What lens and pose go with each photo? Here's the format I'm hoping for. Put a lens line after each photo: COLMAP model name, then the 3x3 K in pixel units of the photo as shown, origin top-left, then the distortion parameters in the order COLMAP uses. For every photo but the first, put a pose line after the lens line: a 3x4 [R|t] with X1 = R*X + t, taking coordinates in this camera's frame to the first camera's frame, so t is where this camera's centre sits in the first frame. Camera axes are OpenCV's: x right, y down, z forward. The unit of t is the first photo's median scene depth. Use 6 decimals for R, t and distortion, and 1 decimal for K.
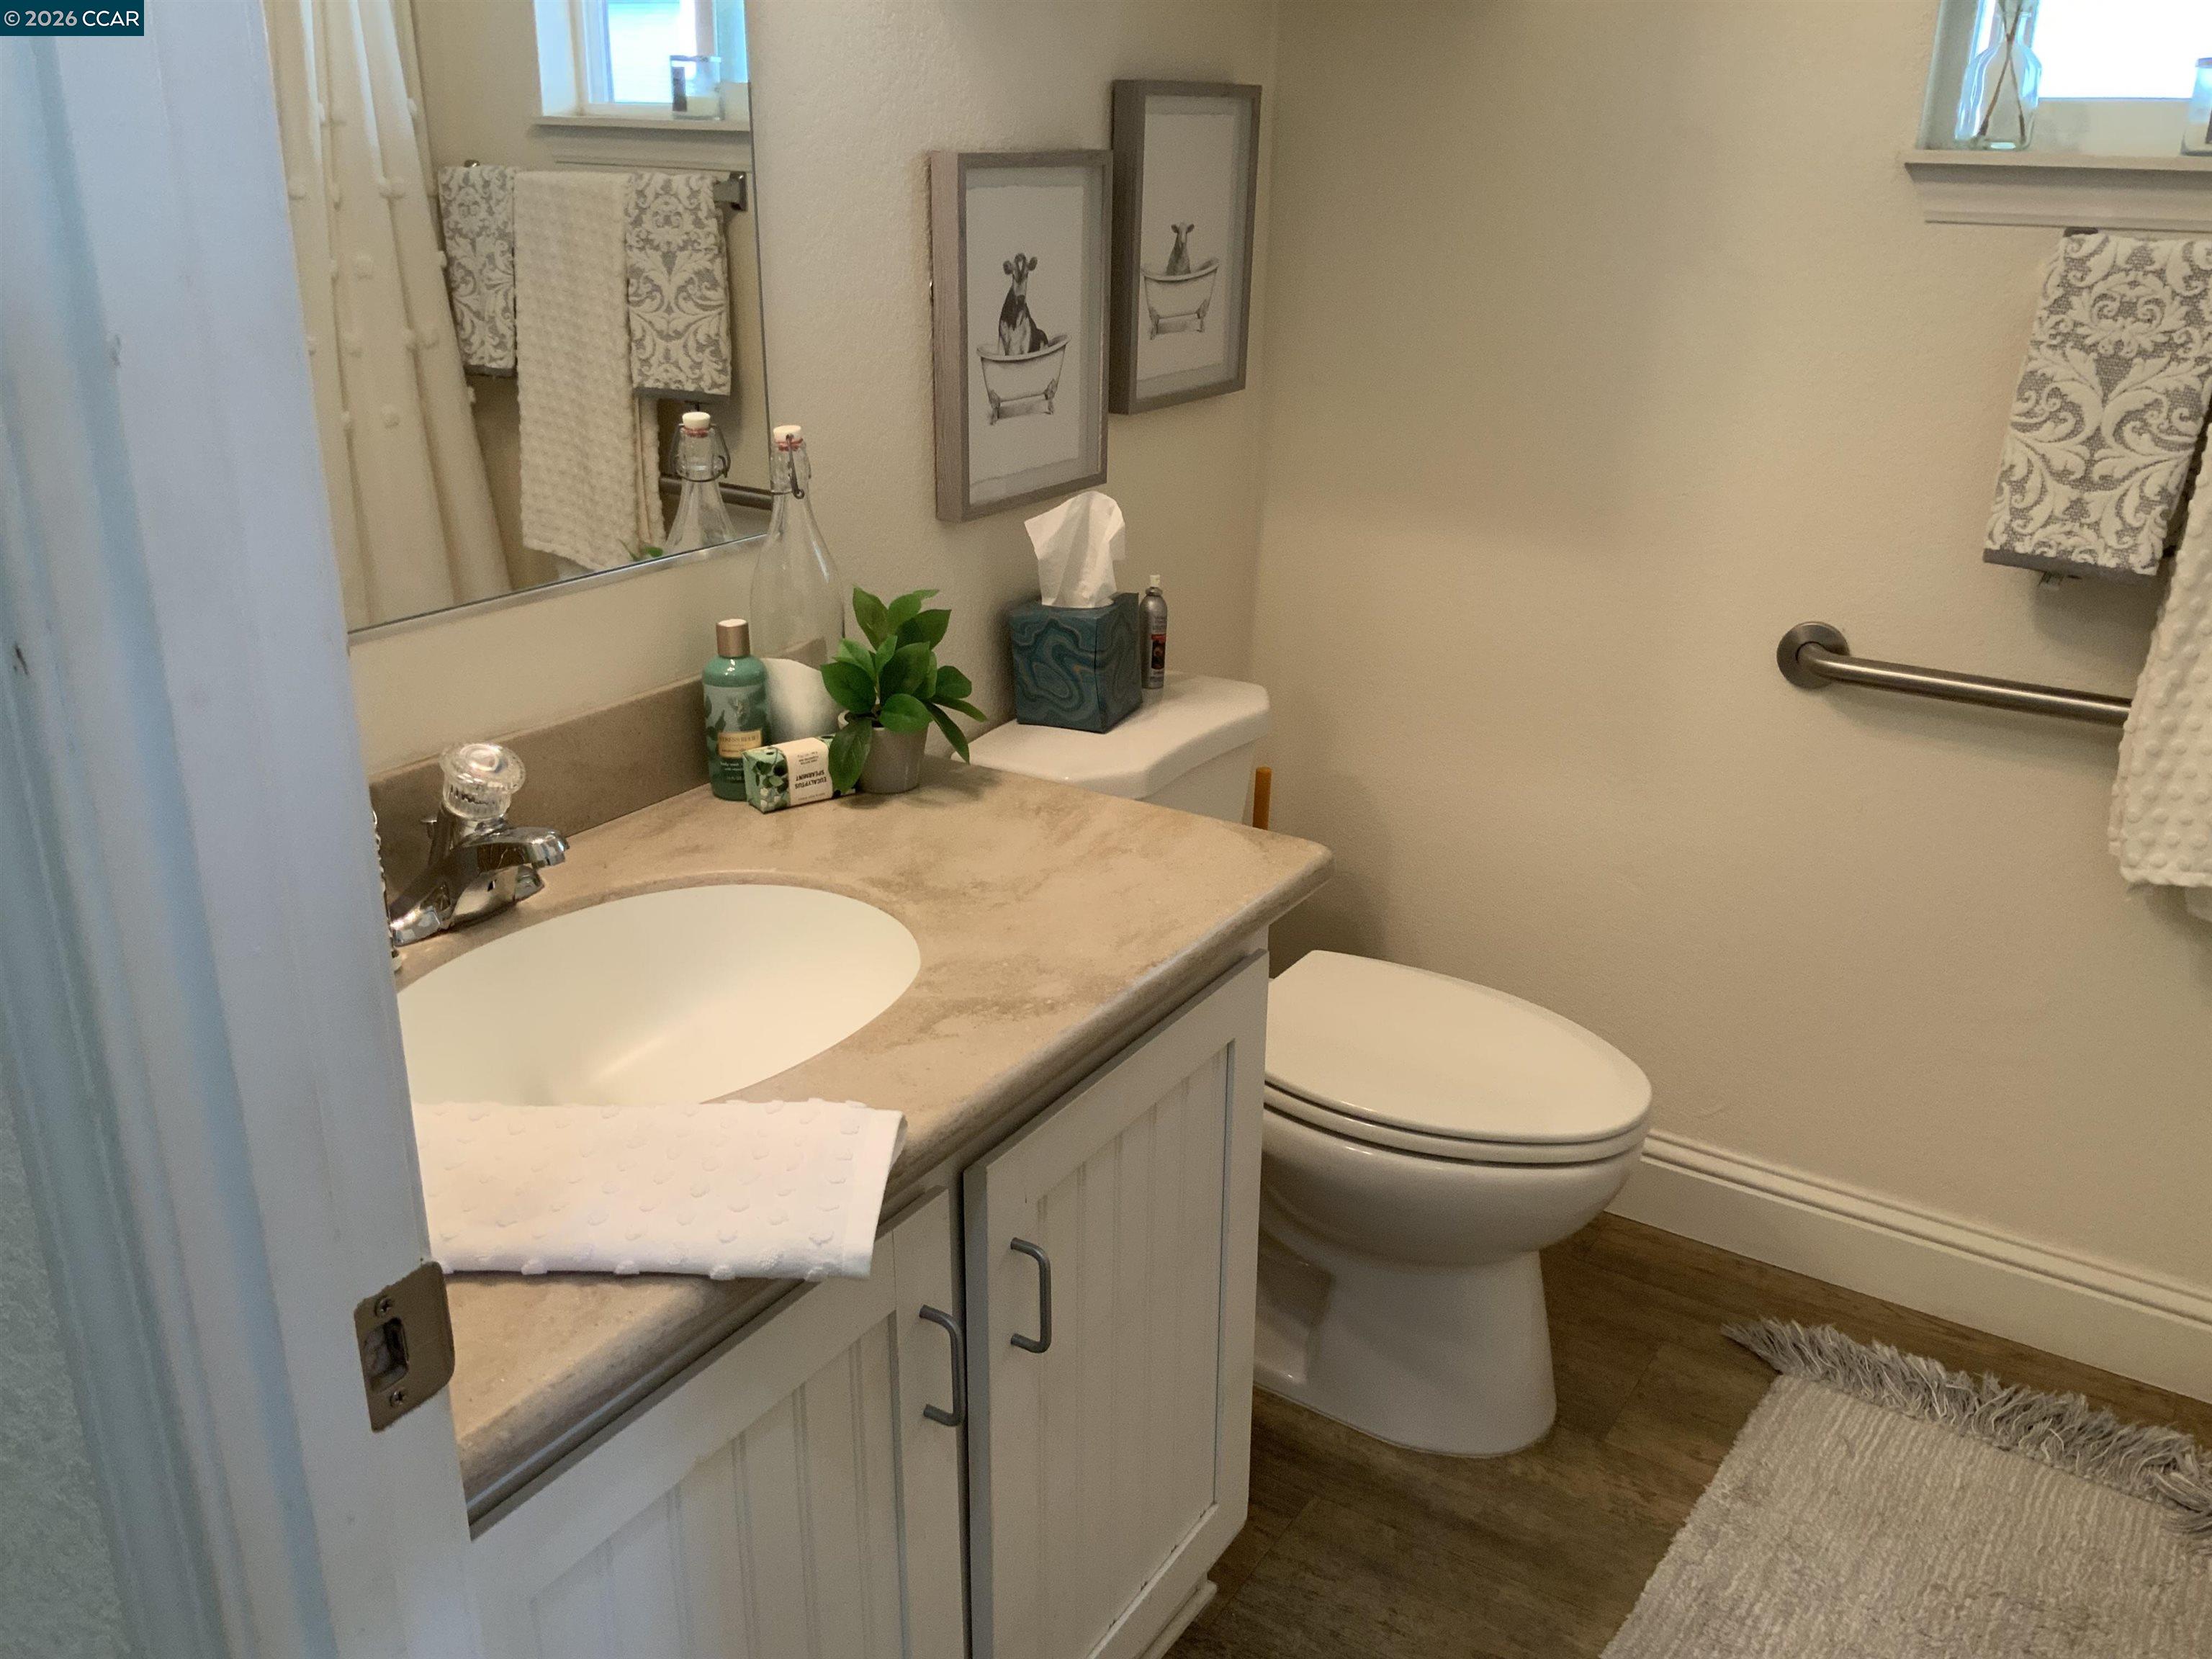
lens RADIAL K [[1830.1, 0, 1091.7], [0, 1830.1, 846.3], [0, 0, 1]] dist [0.035452, -0.083713]
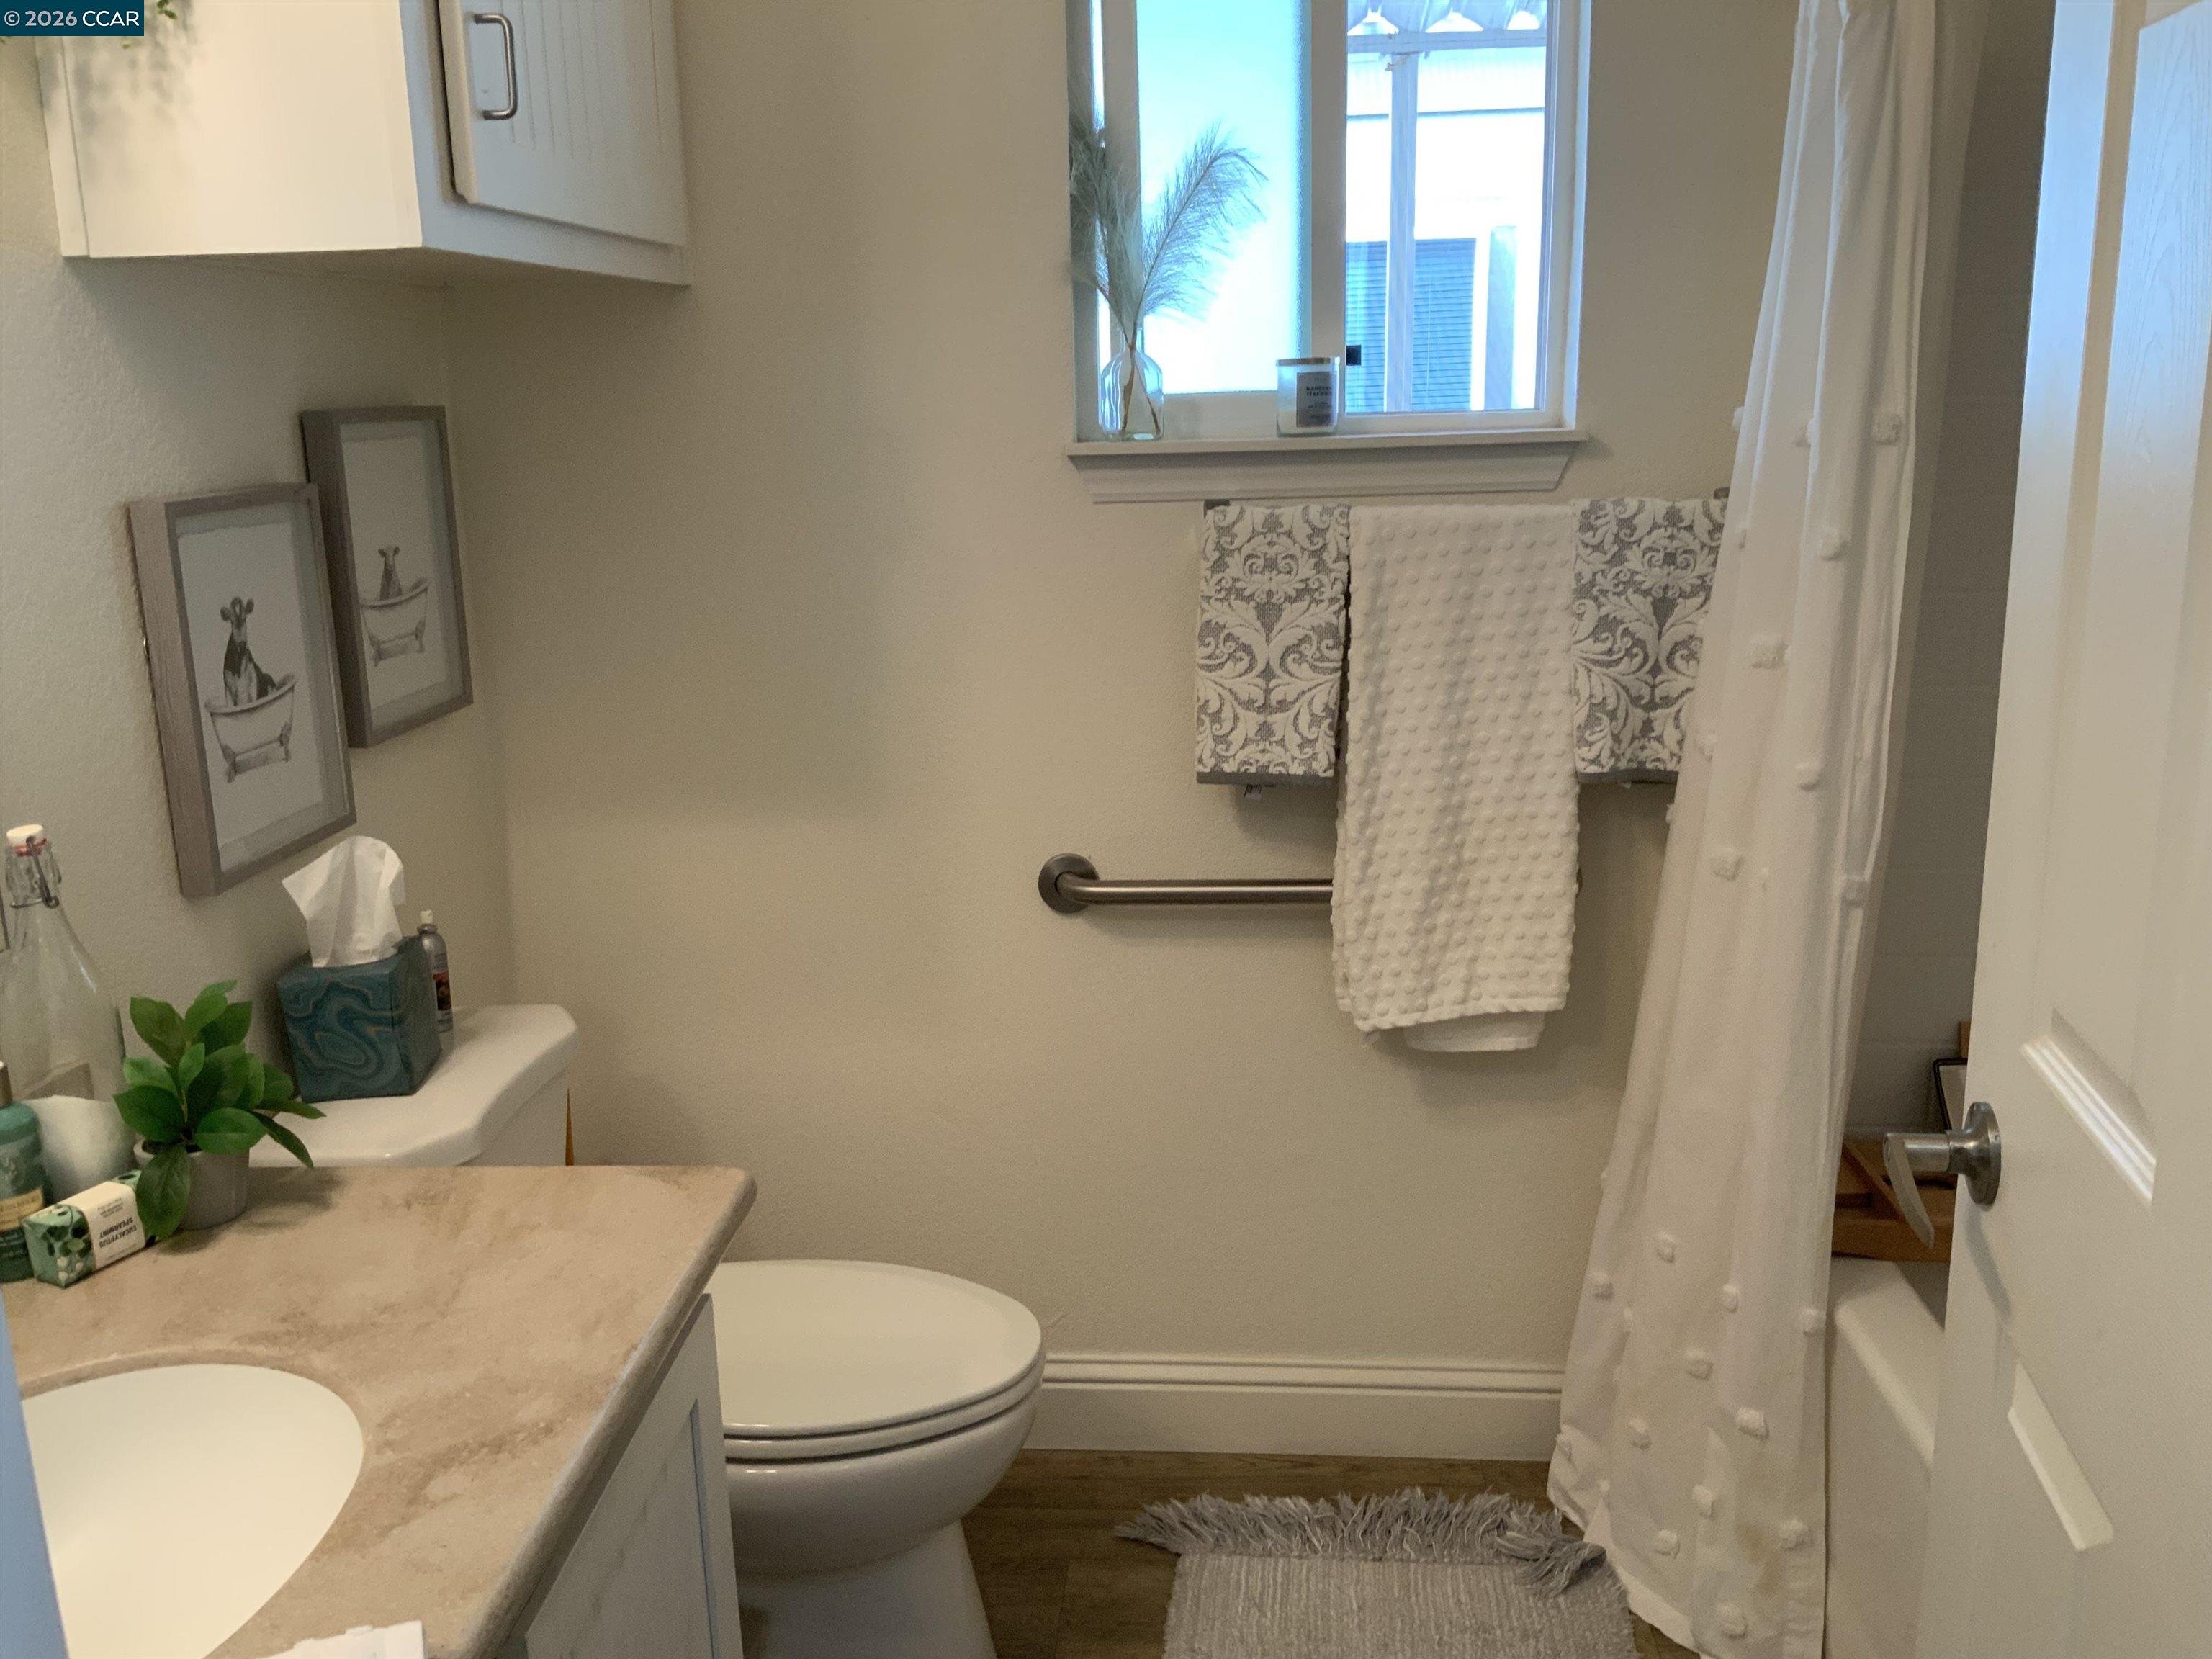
lens RADIAL K [[1830.1, 0, 1107.1], [0, 1830.1, 807.1], [0, 0, 1]] dist [0.035452, -0.083713]
pose [[0.870470, -0.141369, 0.471484, -0.108355], [0.209627, 0.973132, -0.095238, -0.043420], [-0.445353, 0.181738, 0.876717, 0.022418]]
